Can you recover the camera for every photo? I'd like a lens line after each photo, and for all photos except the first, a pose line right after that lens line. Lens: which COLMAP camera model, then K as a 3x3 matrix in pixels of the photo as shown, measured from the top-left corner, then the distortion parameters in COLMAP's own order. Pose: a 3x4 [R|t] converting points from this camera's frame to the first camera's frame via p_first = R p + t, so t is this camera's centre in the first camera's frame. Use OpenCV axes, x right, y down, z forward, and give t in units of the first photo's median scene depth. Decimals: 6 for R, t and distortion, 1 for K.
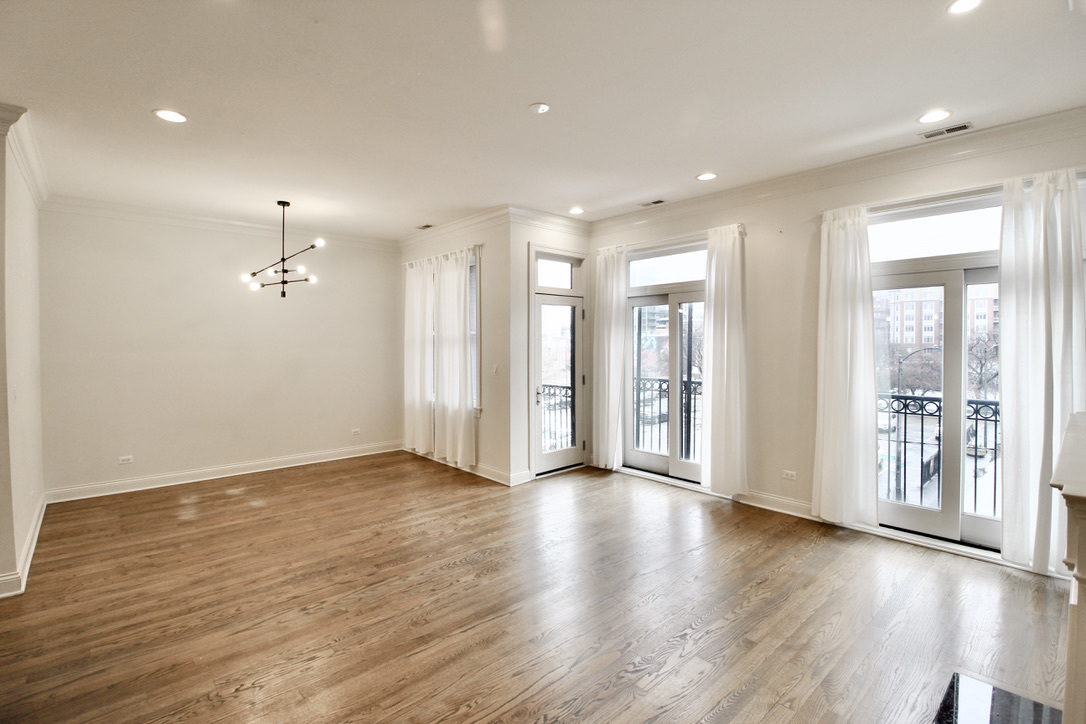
lens RADIAL K [[500.6, 0, 539.4], [0, 500.6, 351.8], [0, 0, 1]] dist [-0.000329, -0.013101]
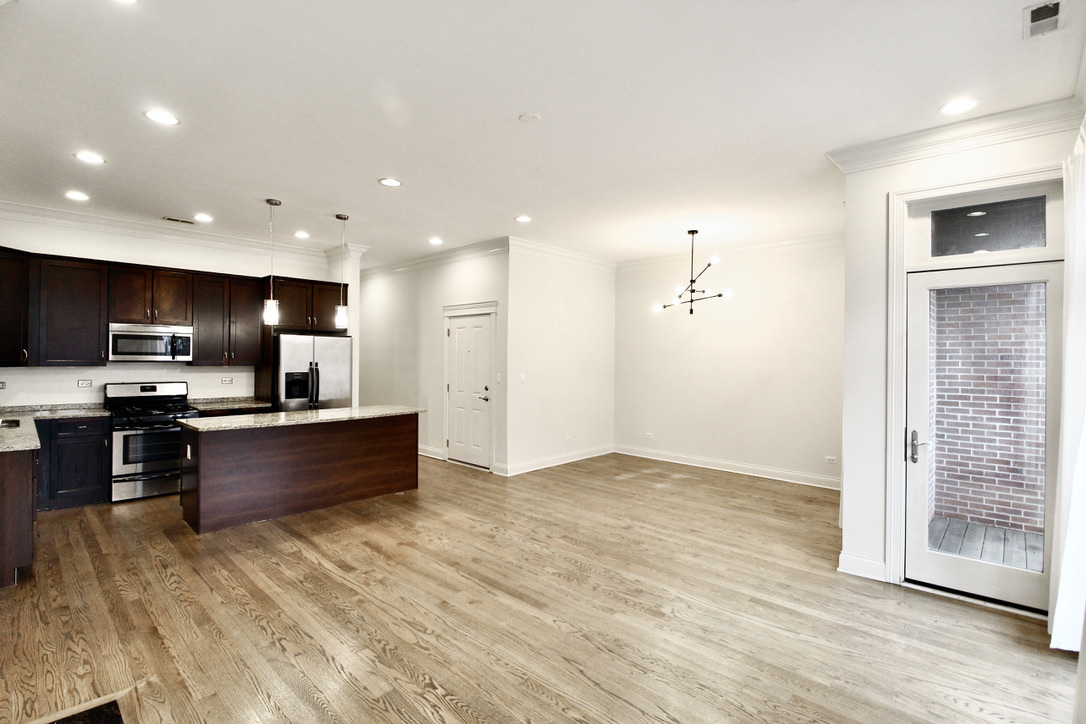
lens RADIAL K [[505.7, 0, 539.9], [0, 505.7, 352.6], [0, 0, 1]] dist [0.000192, -0.012977]
pose [[0.078792, -0.002024, -0.996889, 0.609084], [-0.030875, 0.999513, -0.004470, -0.006210], [0.996413, 0.031131, 0.078691, 0.568872]]
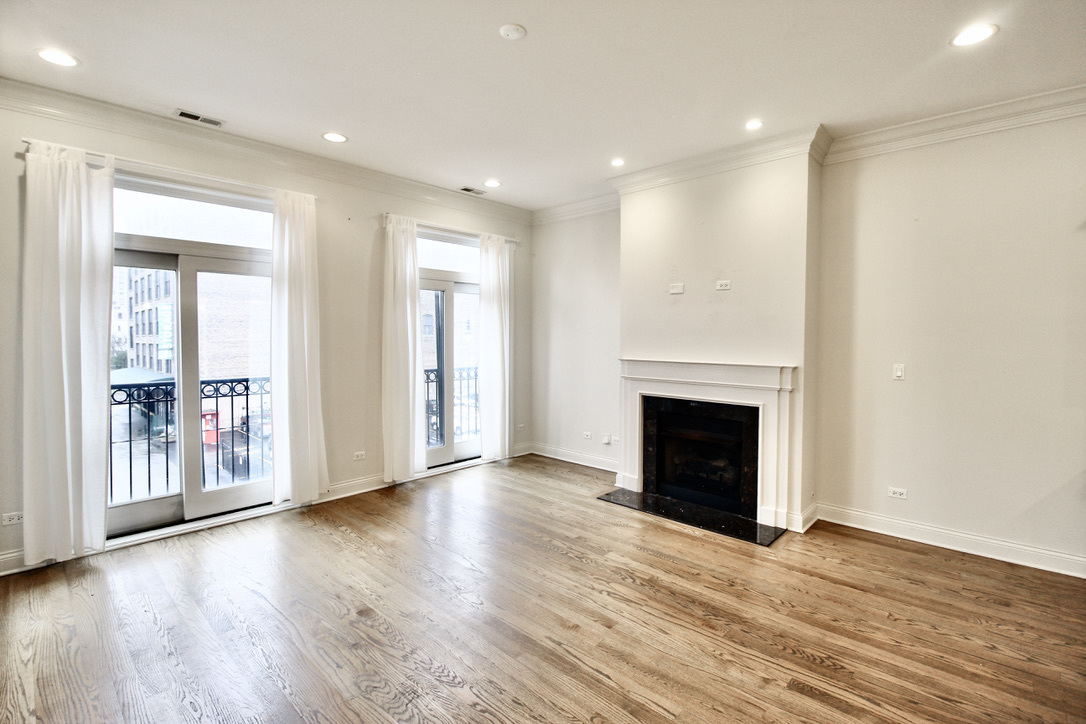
lens RADIAL K [[500.6, 0, 539.4], [0, 500.6, 351.8], [0, 0, 1]] dist [-0.000329, -0.013101]
pose [[-0.079742, -0.028807, 0.996399, -0.492225], [0.017517, 0.999387, 0.030295, 0.004056], [-0.996662, 0.019869, -0.079188, 0.614761]]
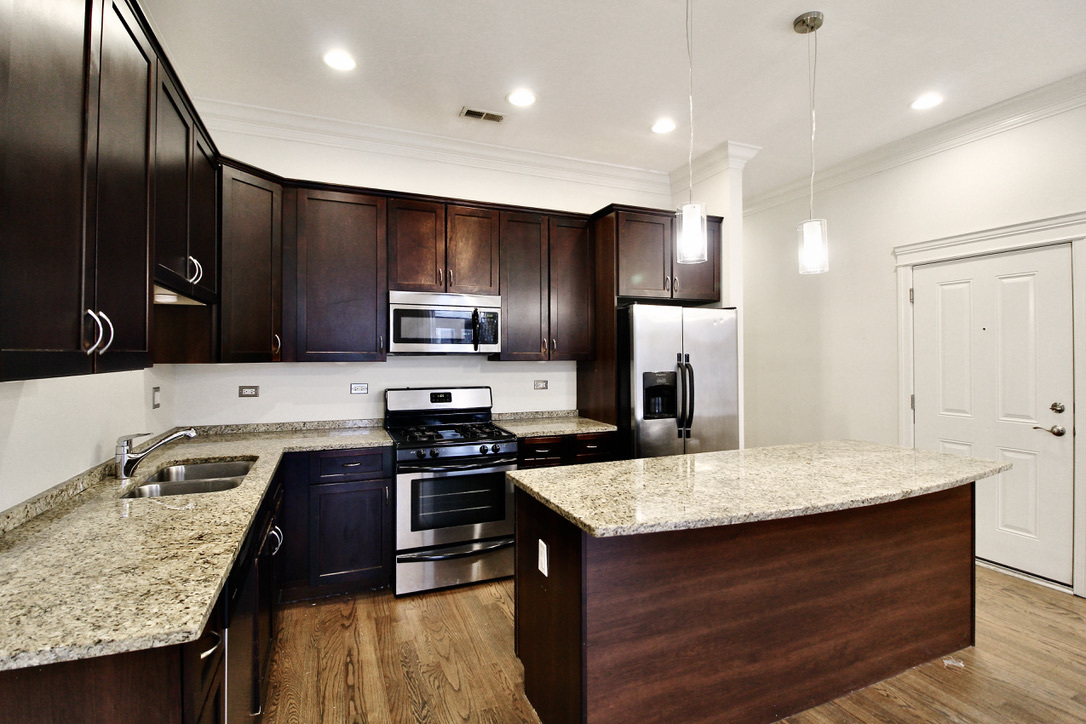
lens RADIAL K [[513.6, 0, 542.3], [0, 513.6, 350.6], [0, 0, 1]] dist [-0.001156, -0.011518]
pose [[-0.334016, 0.000076, -0.942568, 0.058786], [-0.016780, 0.999841, 0.006027, 0.023597], [0.942418, 0.017830, -0.333961, 0.167293]]
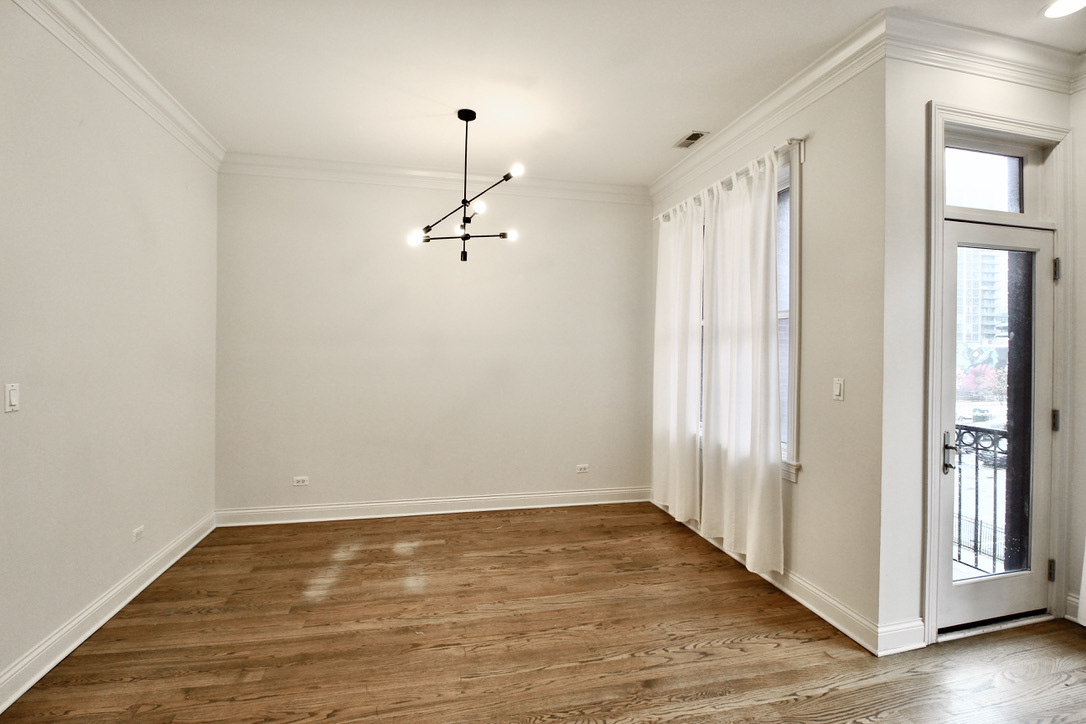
lens RADIAL K [[500.6, 0, 539.4], [0, 500.6, 351.8], [0, 0, 1]] dist [-0.000329, -0.013101]
pose [[0.872418, 0.011287, -0.488630, -0.113190], [-0.020761, 0.999687, -0.013975, 0.014354], [0.488319, 0.022337, 0.872379, 0.490820]]
